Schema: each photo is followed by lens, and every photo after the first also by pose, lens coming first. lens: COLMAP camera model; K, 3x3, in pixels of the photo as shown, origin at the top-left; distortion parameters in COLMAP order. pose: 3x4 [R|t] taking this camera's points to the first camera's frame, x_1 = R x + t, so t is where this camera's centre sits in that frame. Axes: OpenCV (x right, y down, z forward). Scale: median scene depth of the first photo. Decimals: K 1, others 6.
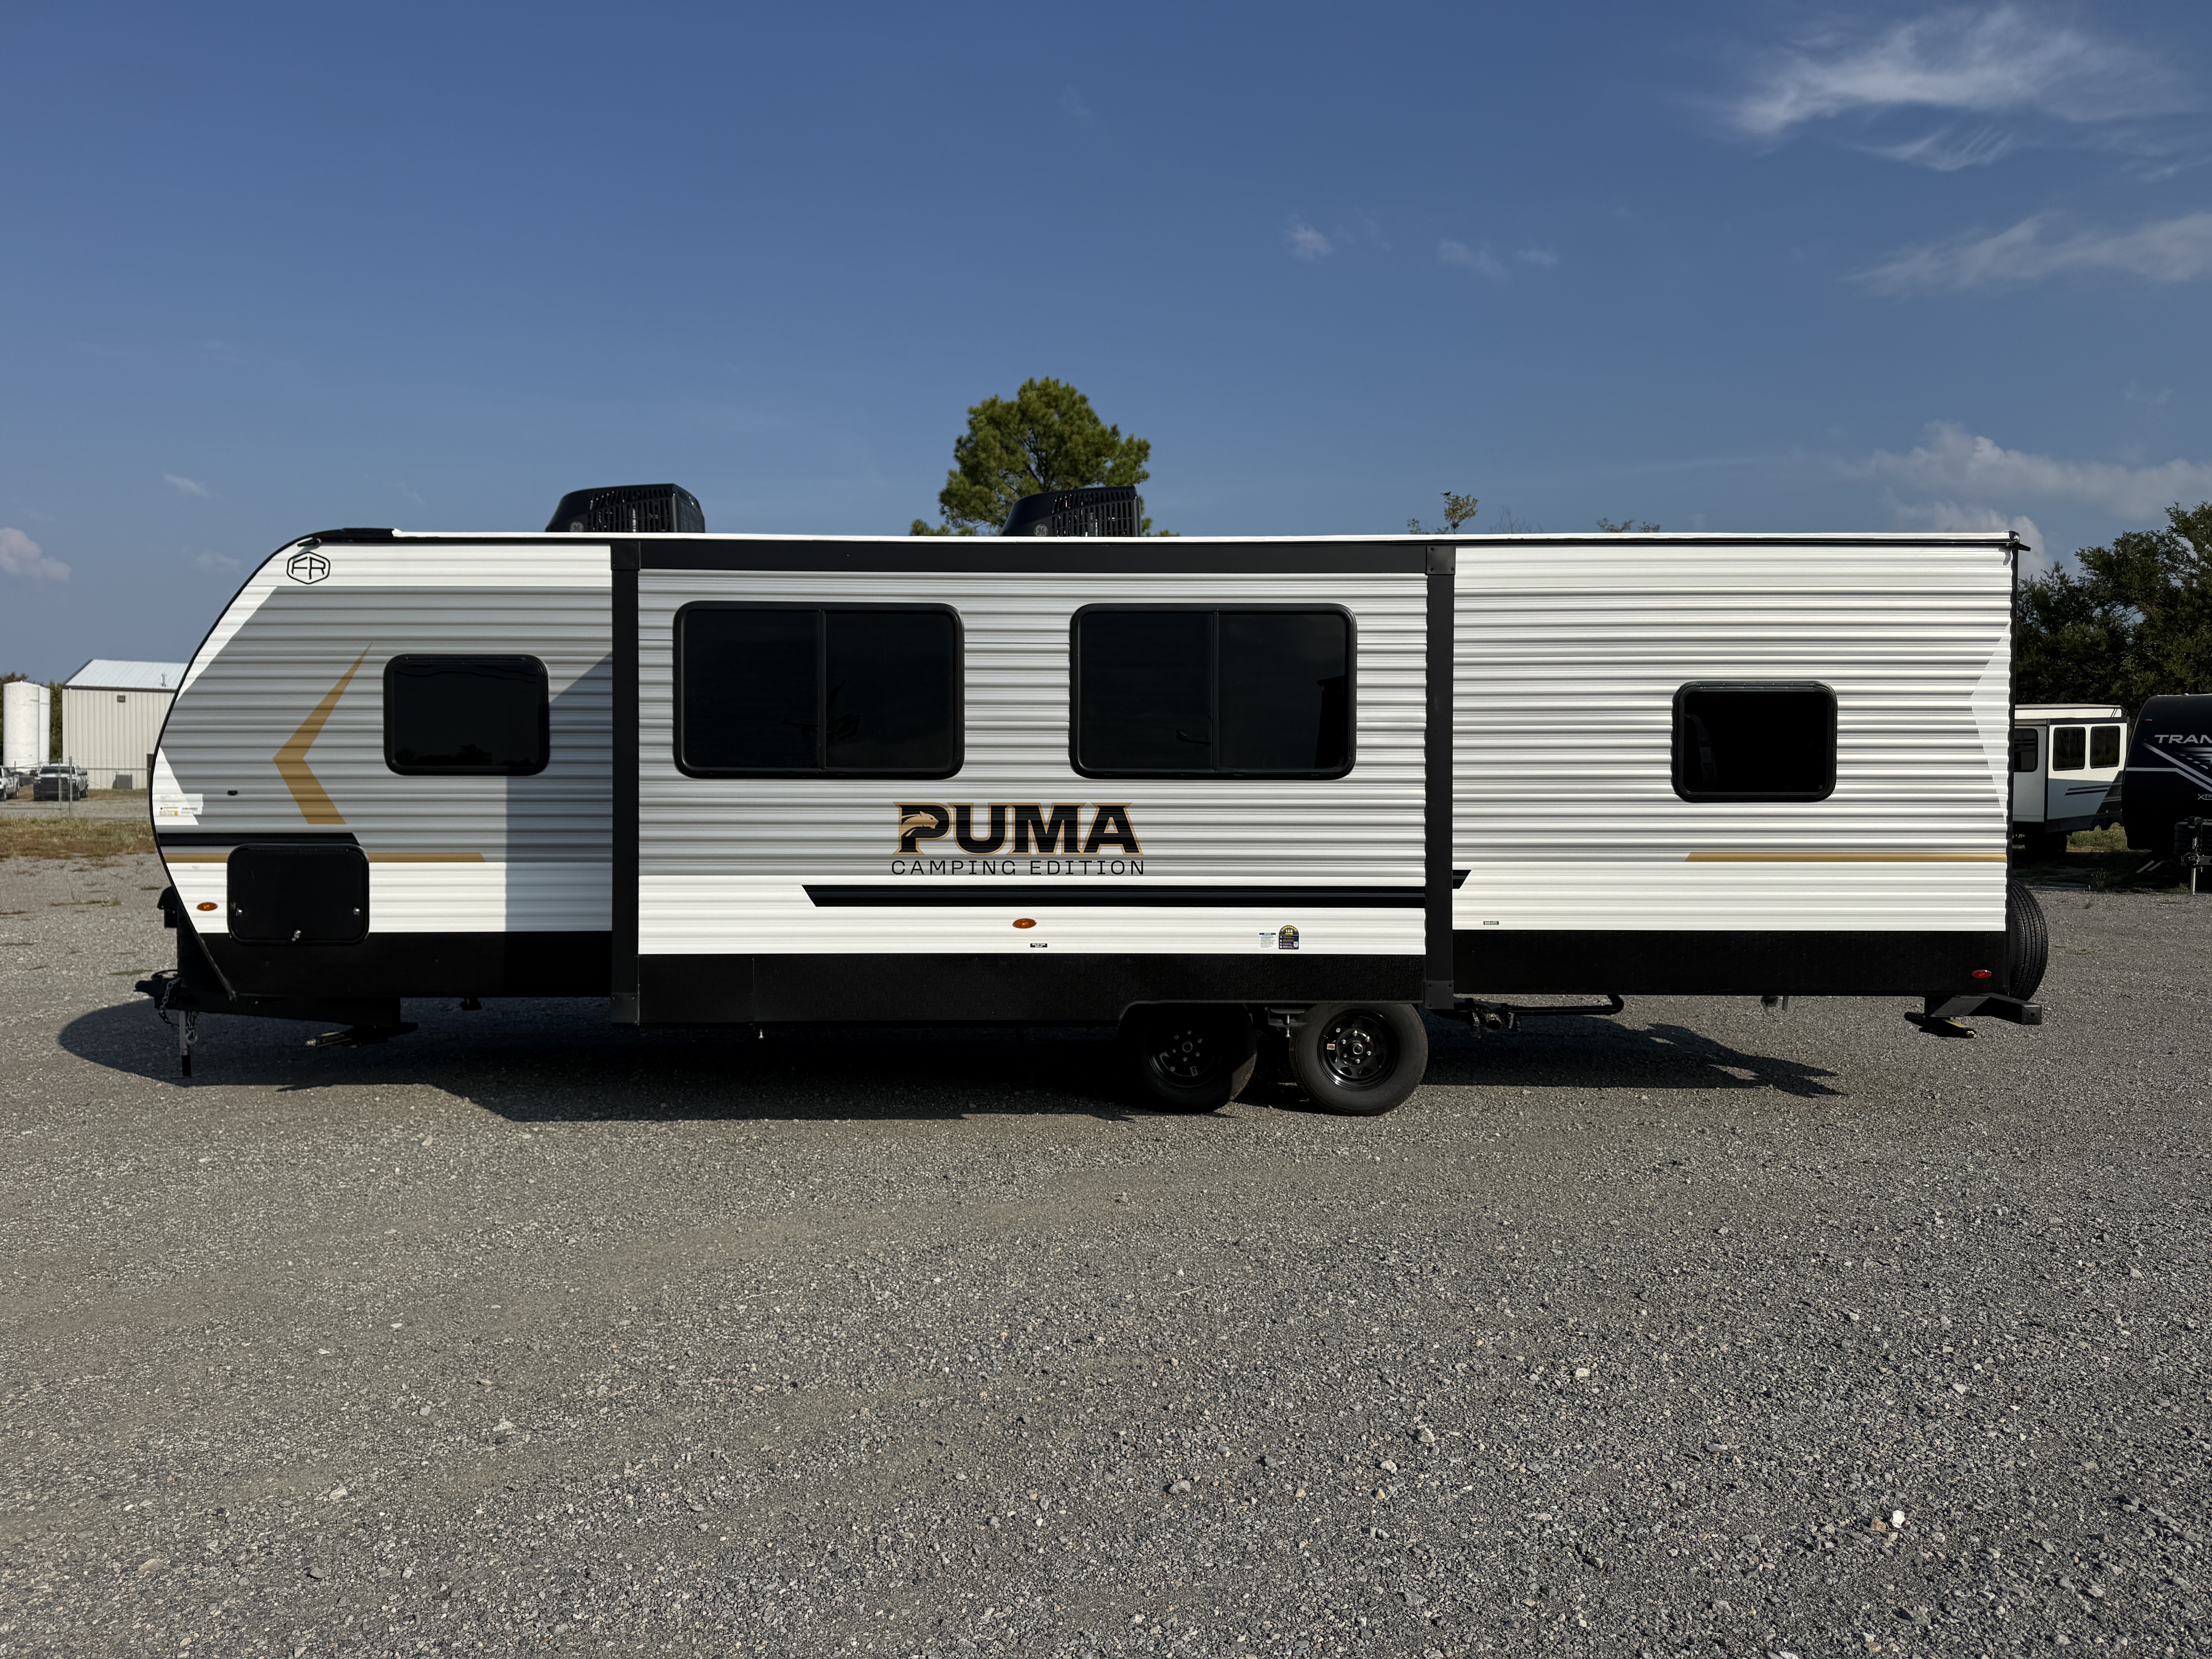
lens RADIAL K [[1600.4, 0, 1082.7], [0, 1600.4, 815.5], [0, 0, 1]] dist [0.030686, -0.022083]
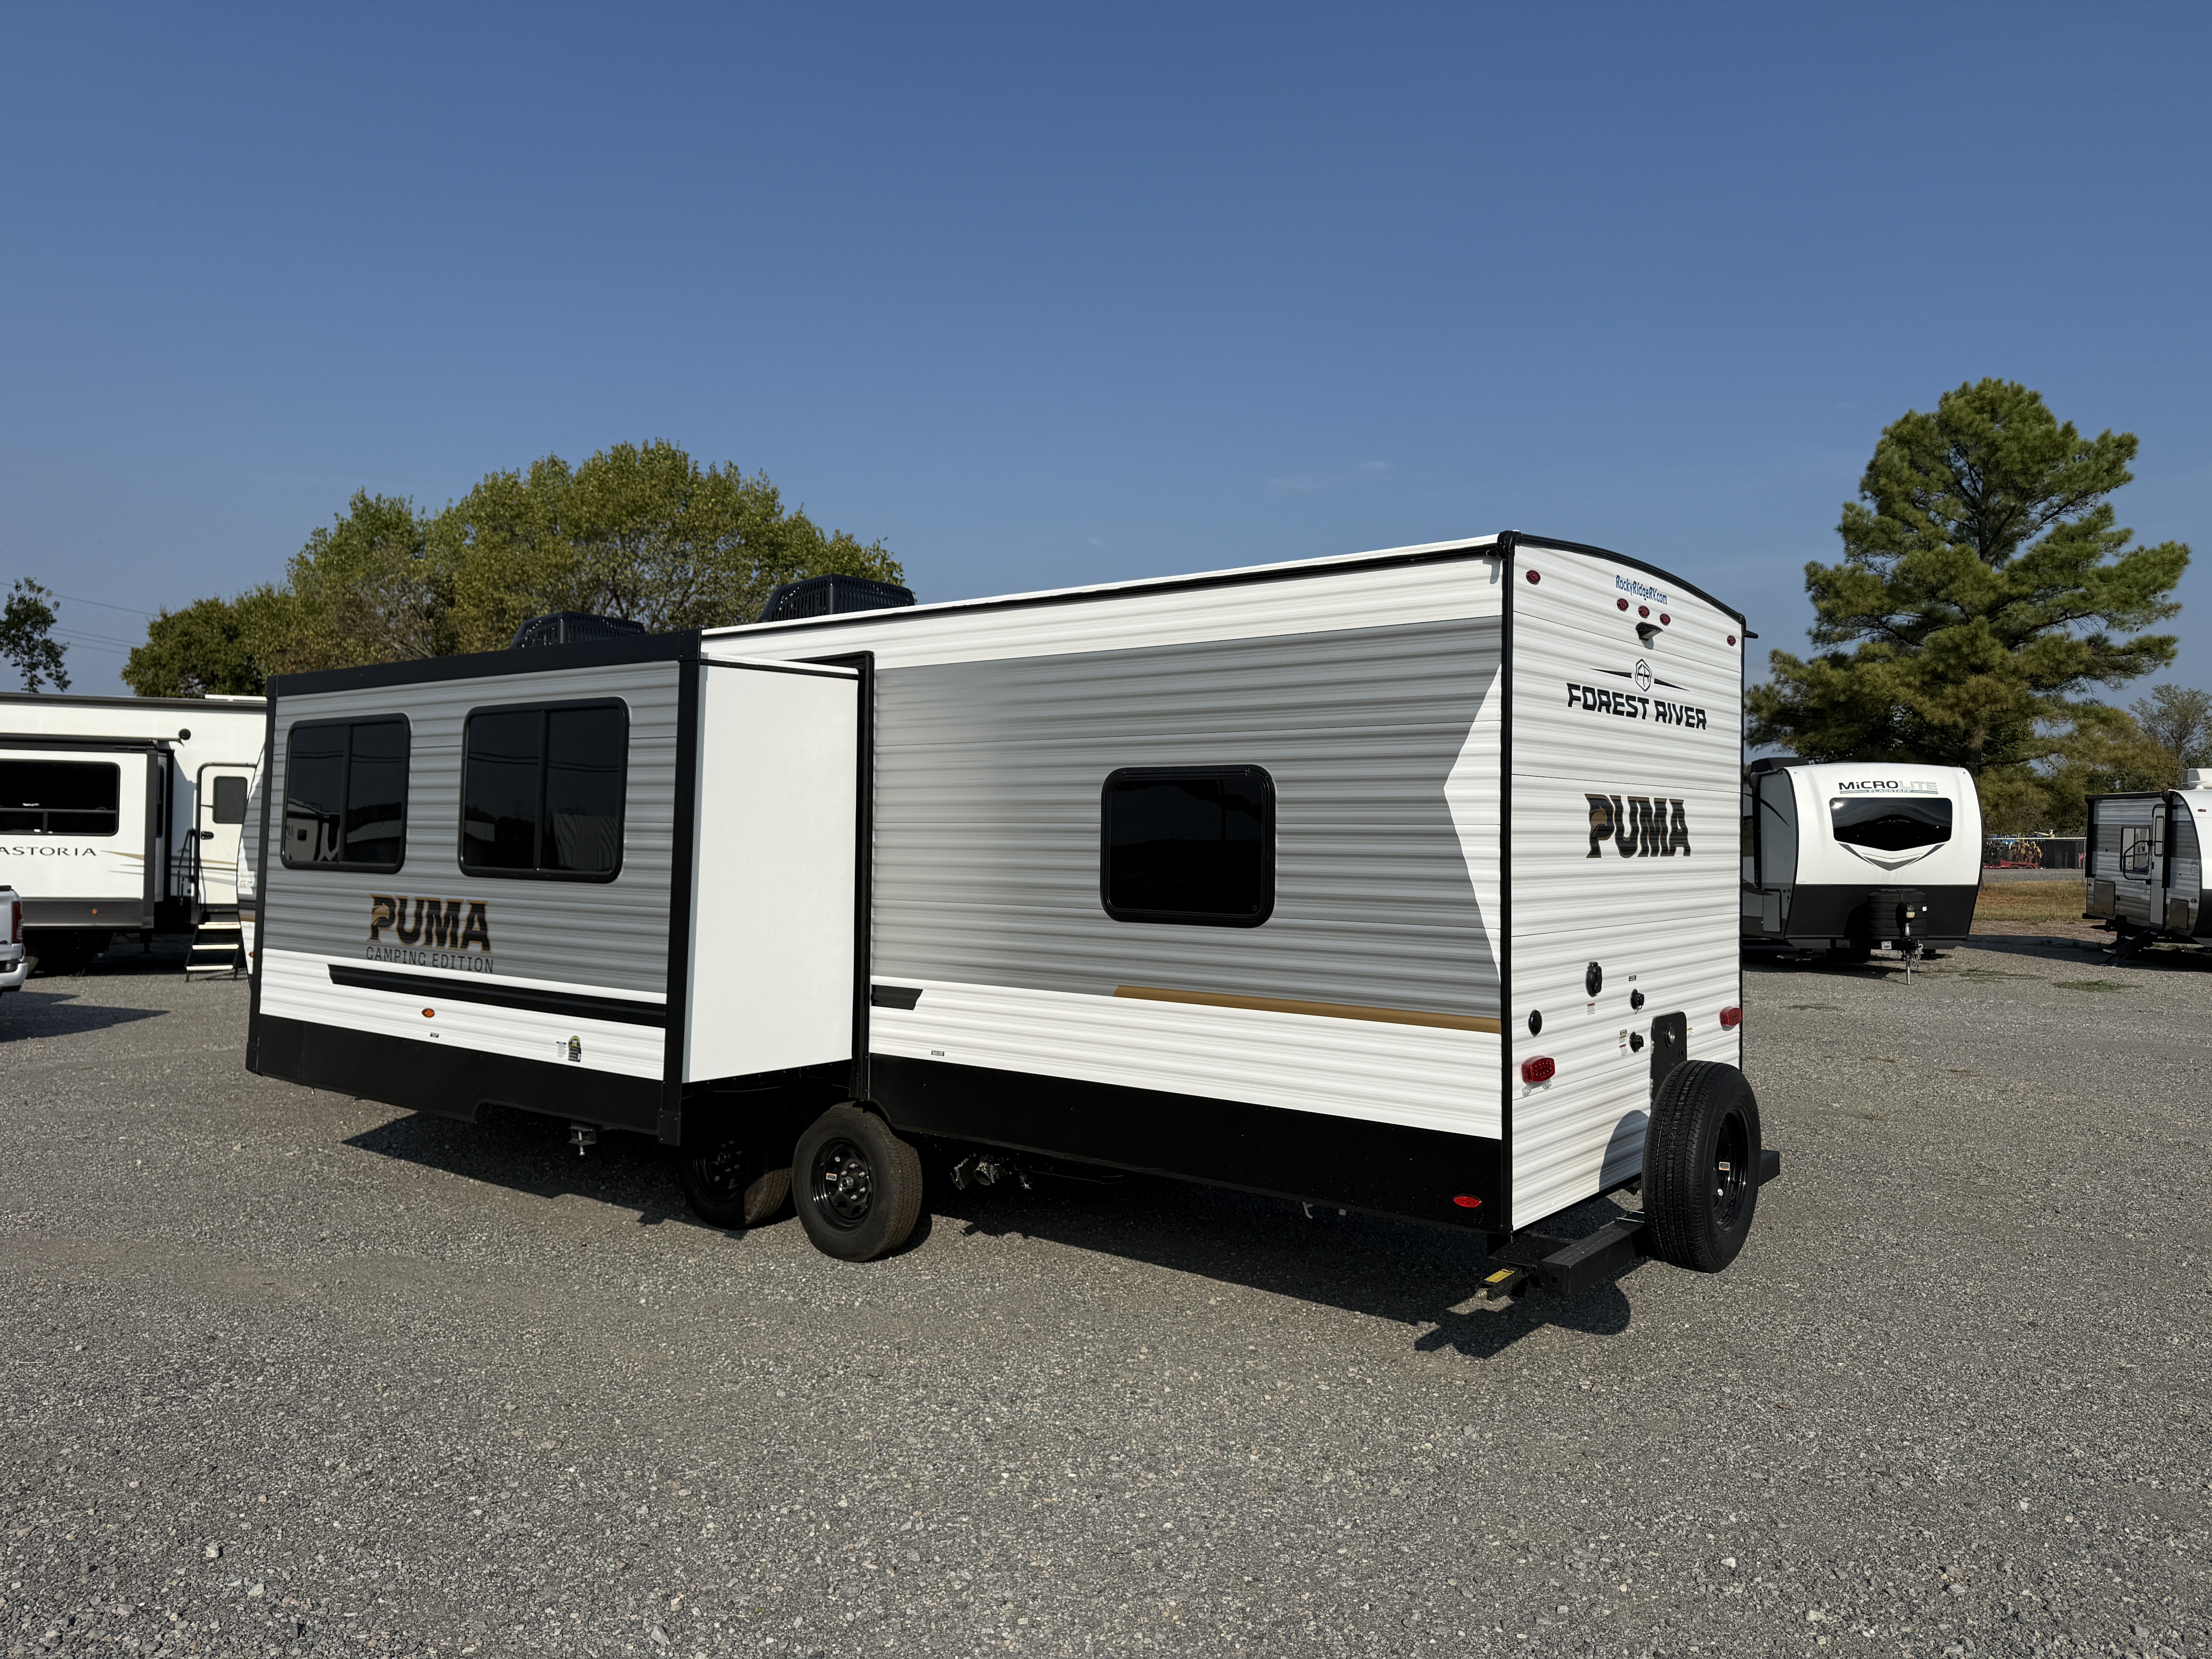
lens RADIAL K [[1600.4, 0, 1097.1], [0, 1600.4, 809.9], [0, 0, 1]] dist [0.030686, -0.022083]
pose [[0.787953, -0.003064, -0.615728, 0.839978], [-0.024490, 0.999040, -0.036312, -0.033479], [0.615249, 0.043692, 0.787121, 0.378449]]
